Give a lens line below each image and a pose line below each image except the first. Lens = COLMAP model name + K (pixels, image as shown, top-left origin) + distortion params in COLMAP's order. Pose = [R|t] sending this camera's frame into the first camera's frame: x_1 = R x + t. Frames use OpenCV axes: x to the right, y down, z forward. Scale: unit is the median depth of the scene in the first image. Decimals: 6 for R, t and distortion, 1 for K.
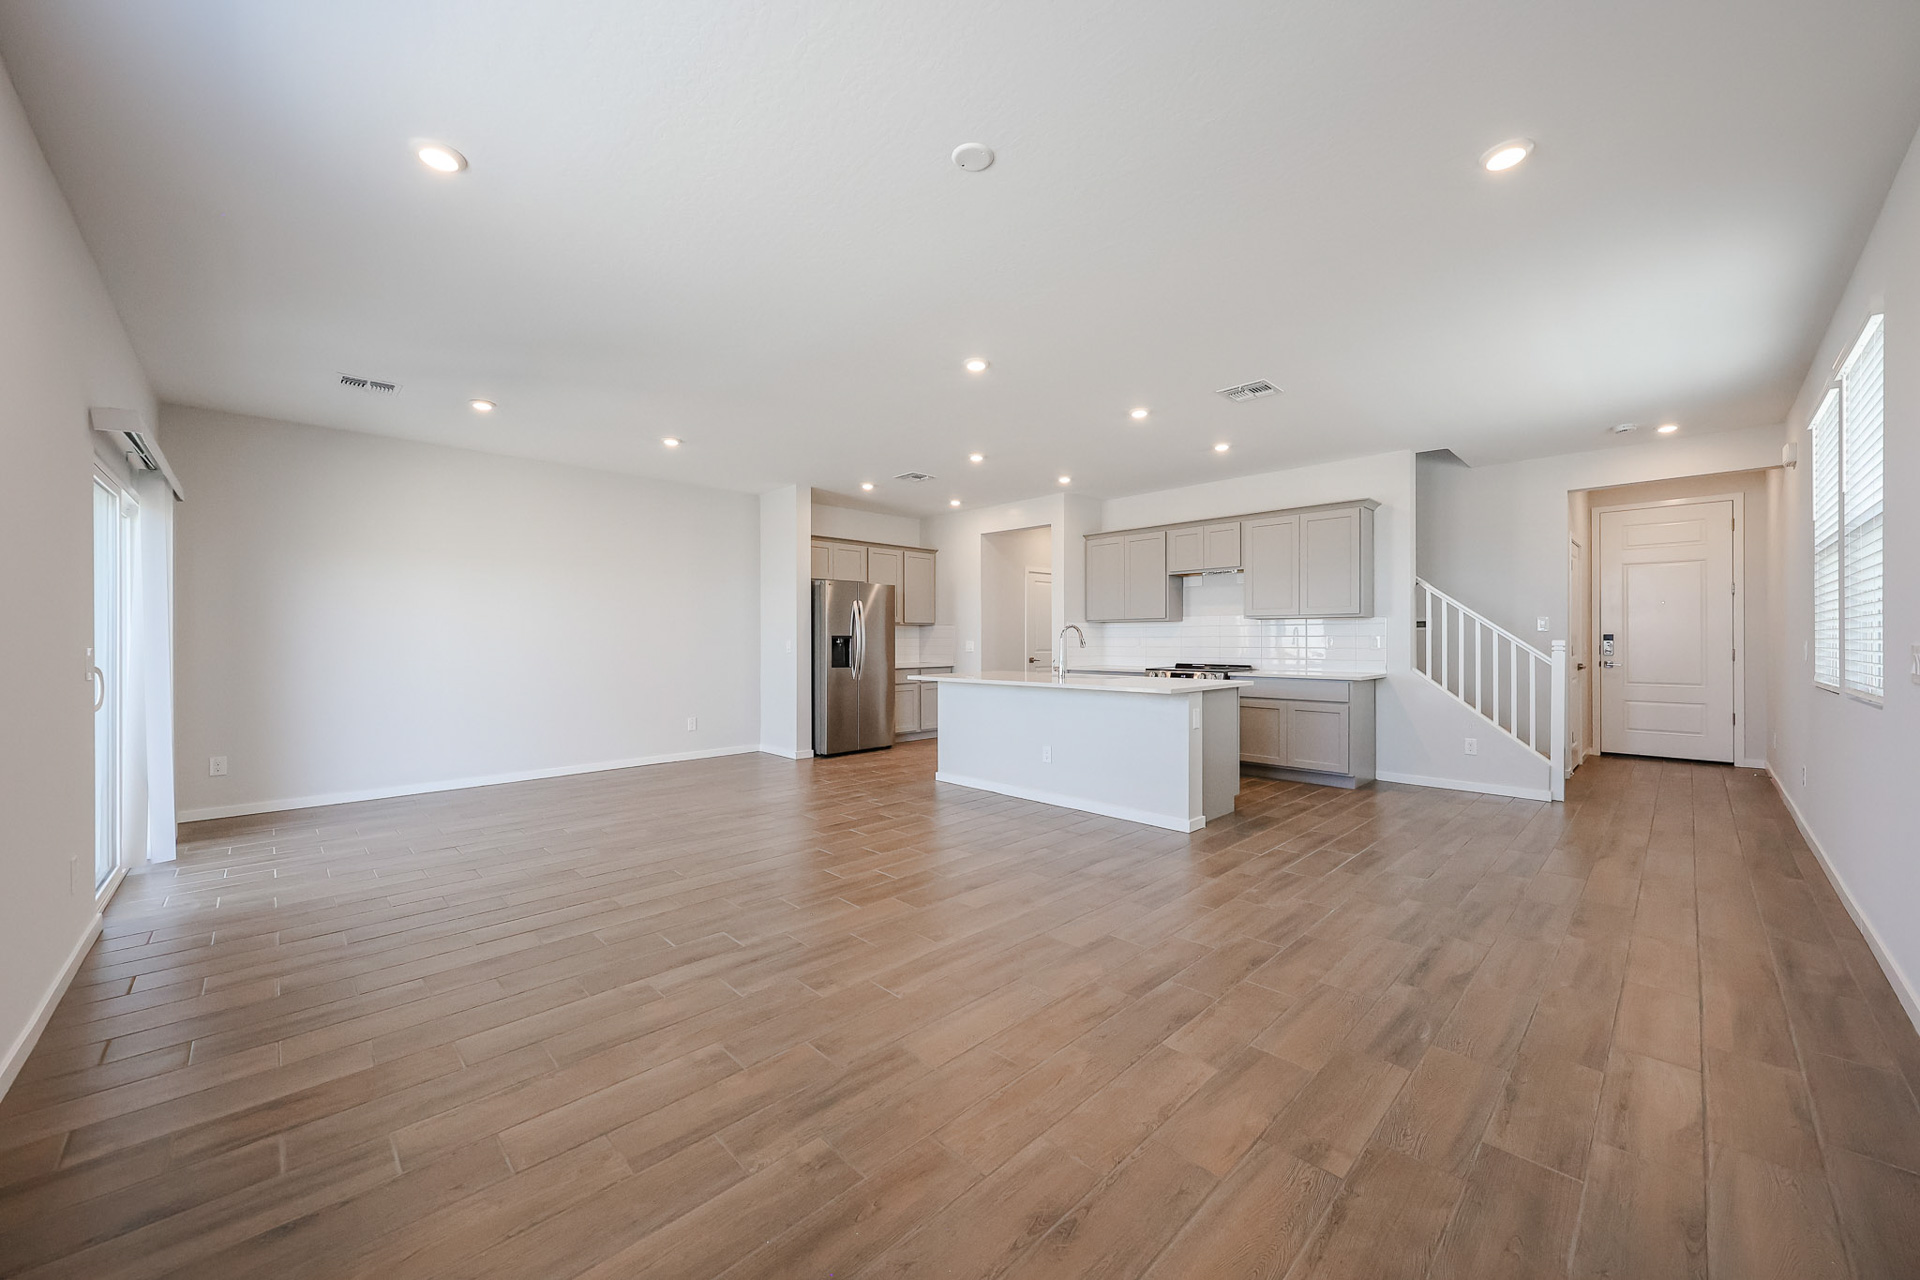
lens RADIAL K [[708.3, 0, 960.4], [0, 708.3, 637.4], [0, 0, 1]] dist [-0.000128, -0.000070]
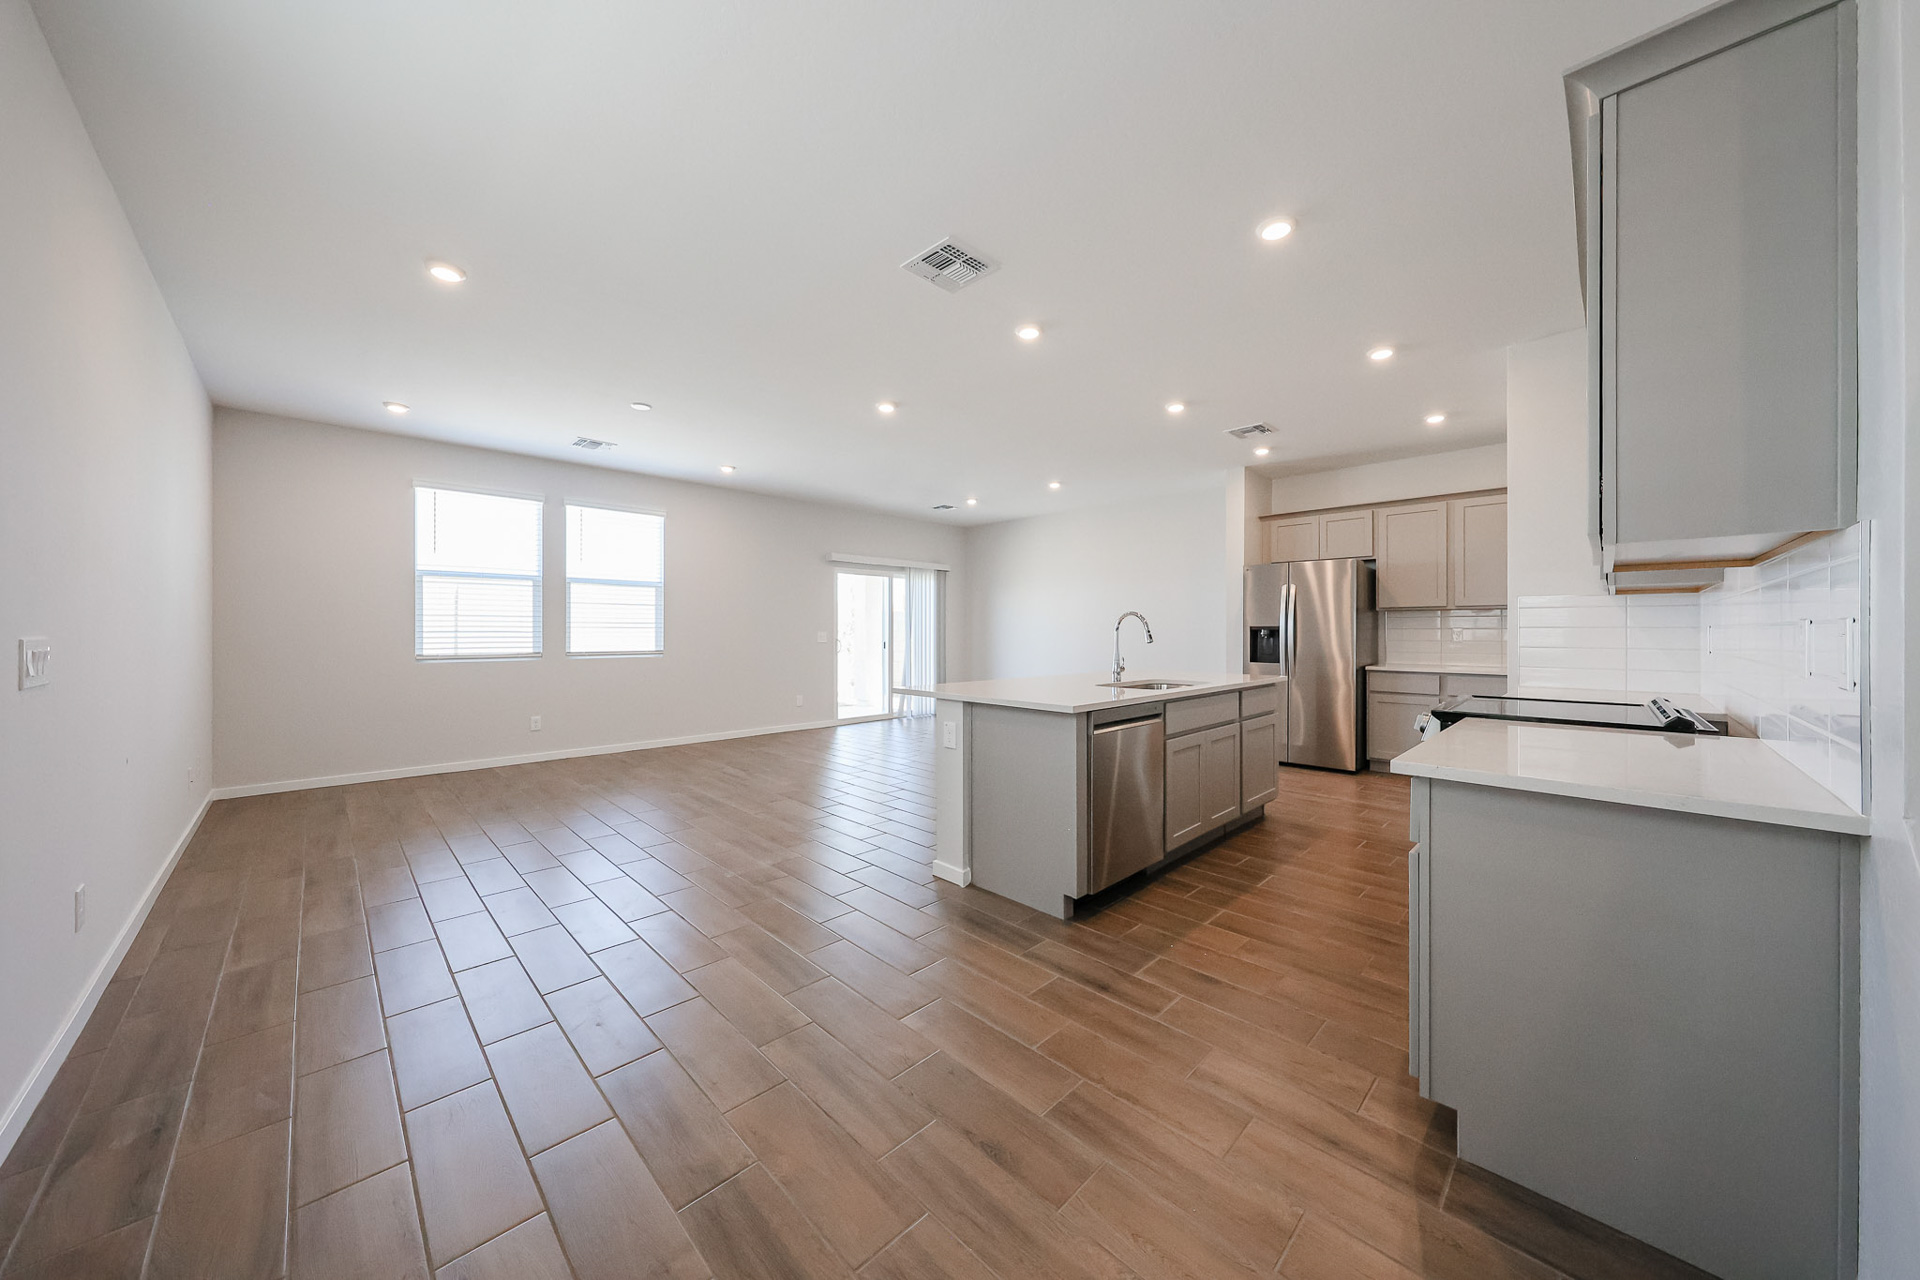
lens RADIAL K [[649.9, 0, 962.8], [0, 649.9, 633.7], [0, 0, 1]] dist [0.000729, 0.000126]
pose [[0.010356, 0.006272, -0.999927, 0.657679], [0.003380, 0.999974, 0.006307, 0.000625], [0.999941, -0.003445, 0.010334, 0.643495]]
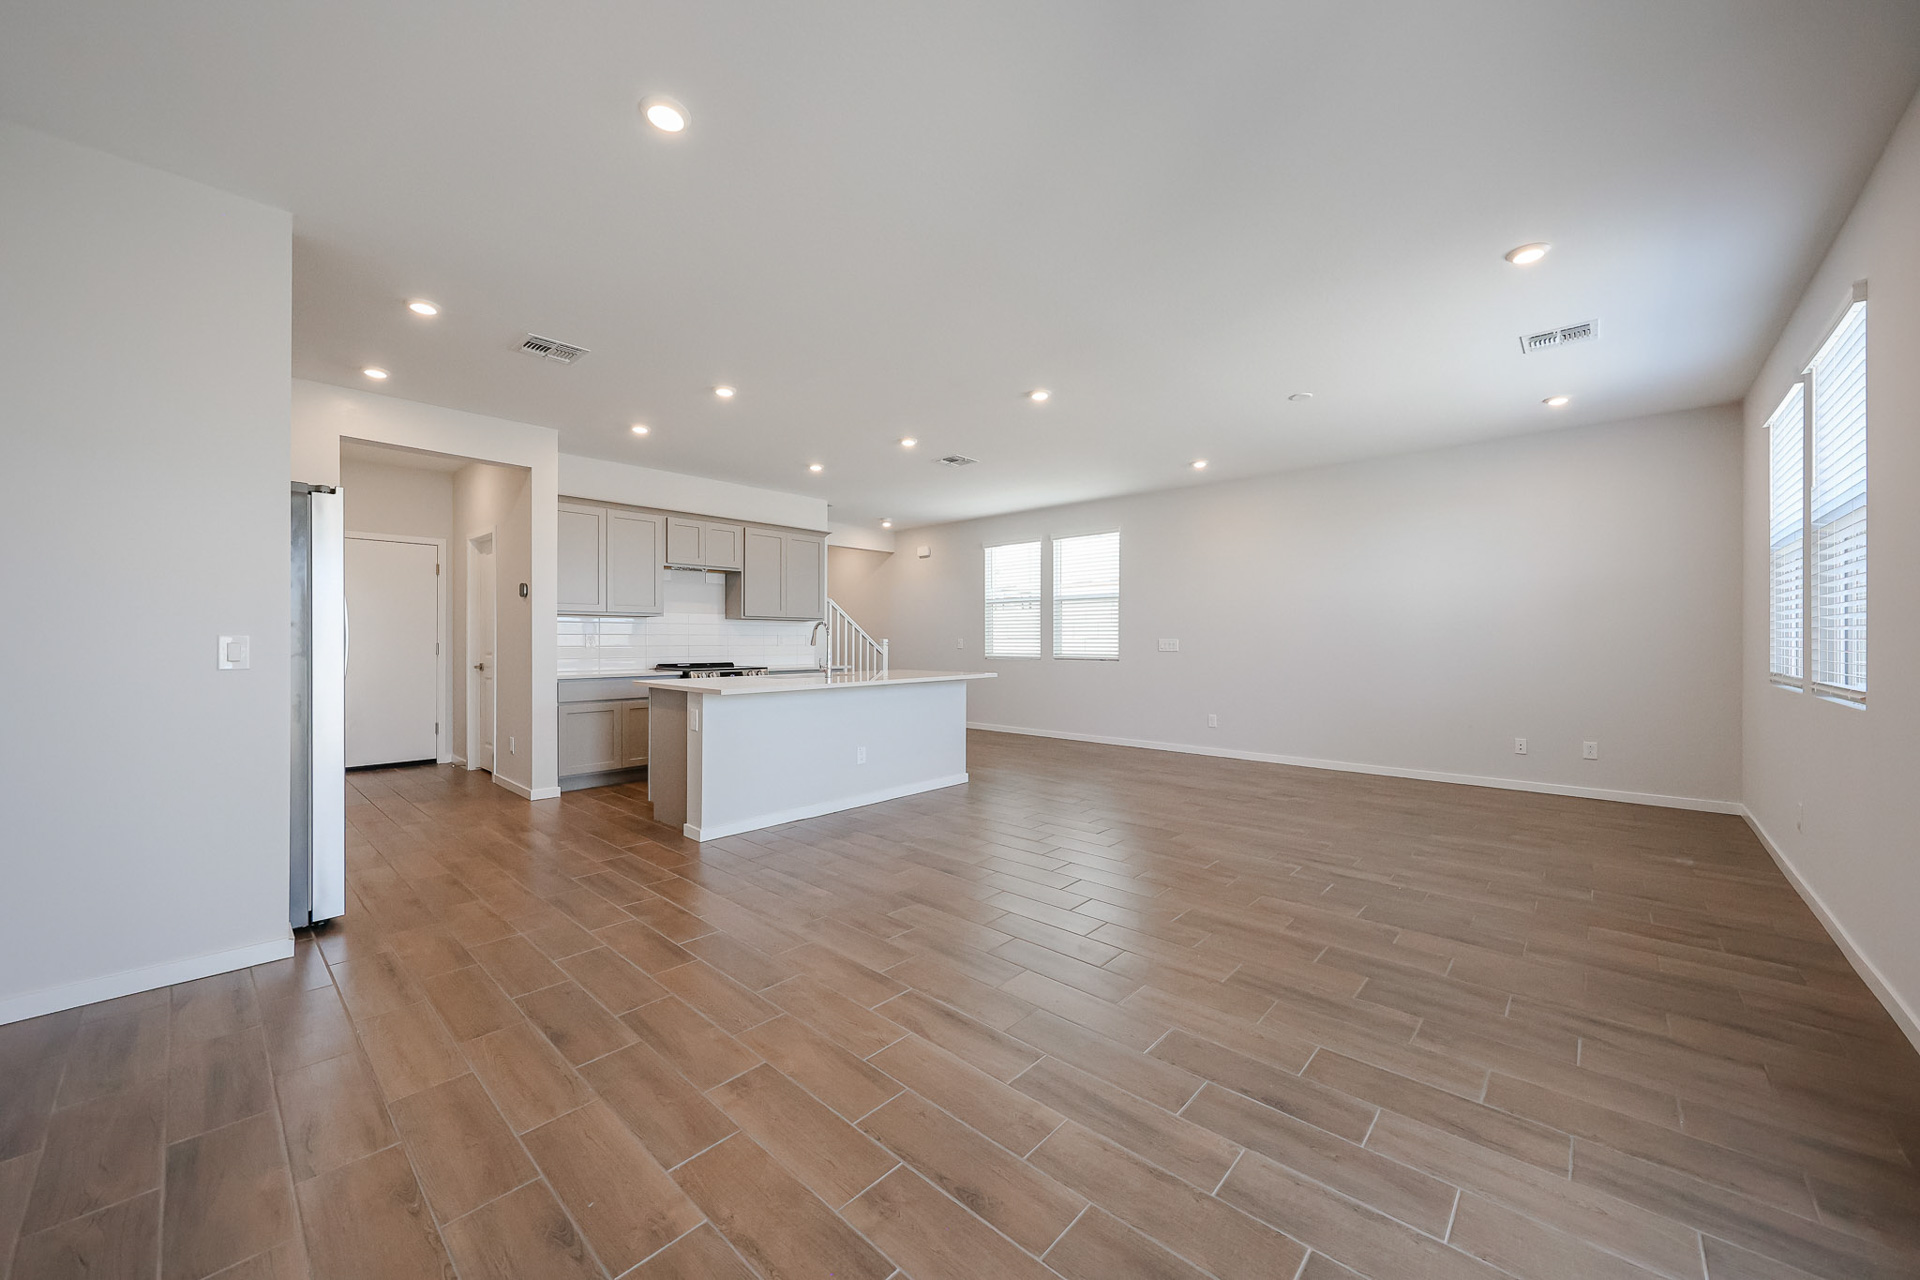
lens RADIAL K [[708.3, 0, 960.4], [0, 708.3, 637.4], [0, 0, 1]] dist [-0.000128, -0.000070]
pose [[-0.054897, 0.004290, 0.998483, -0.635122], [-0.003731, 0.999983, -0.004502, 0.005254], [-0.998485, -0.003972, -0.054880, 0.681105]]
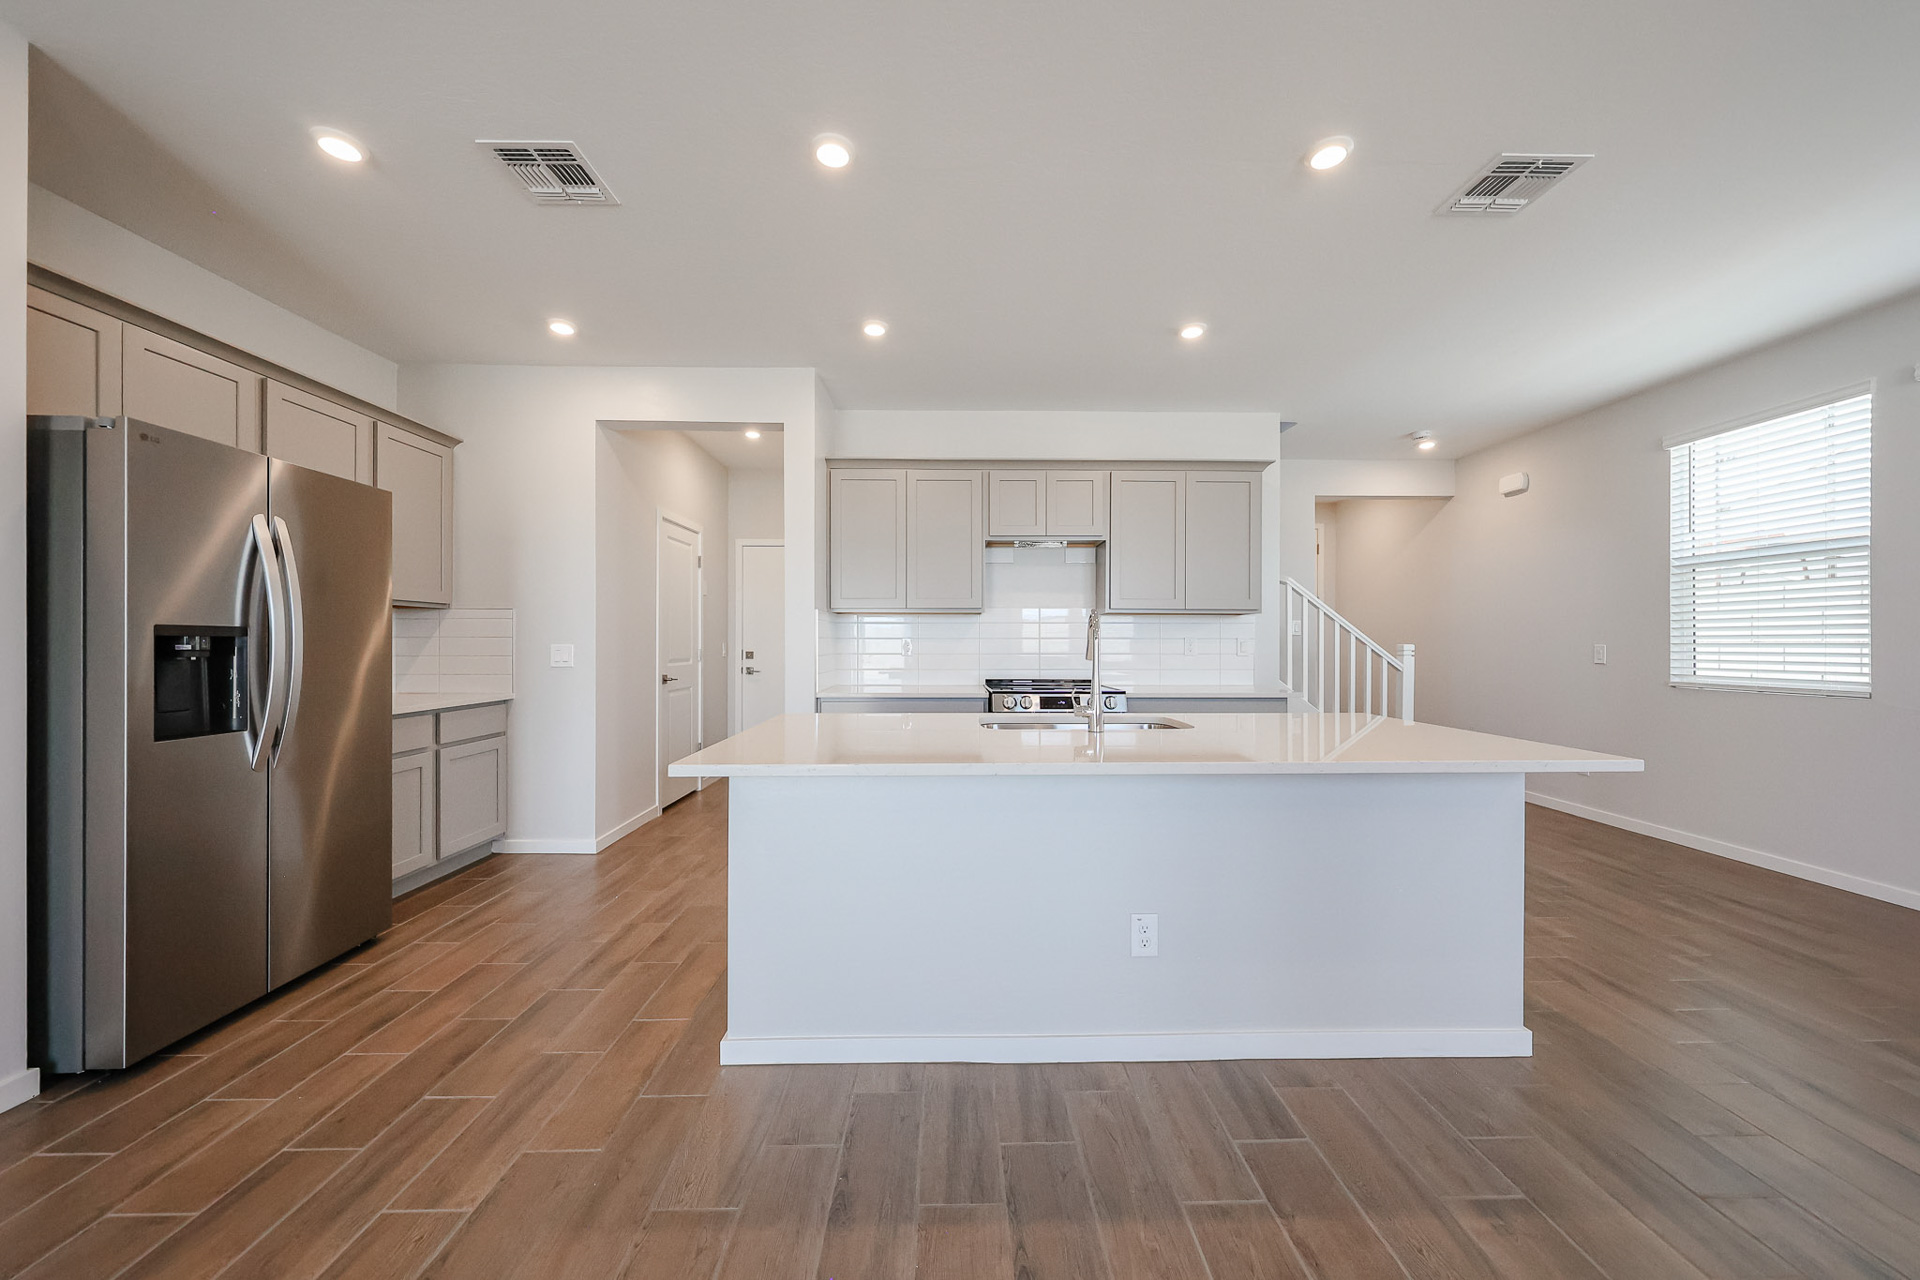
lens RADIAL K [[677.5, 0, 960.5], [0, 677.5, 641.9], [0, 0, 1]] dist [0.001026, 0.000286]
pose [[0.687868, 0.002878, 0.725831, -0.162759], [-0.004823, 0.999988, 0.000605, 0.002419], [-0.725820, -0.003917, 0.687873, 0.605385]]
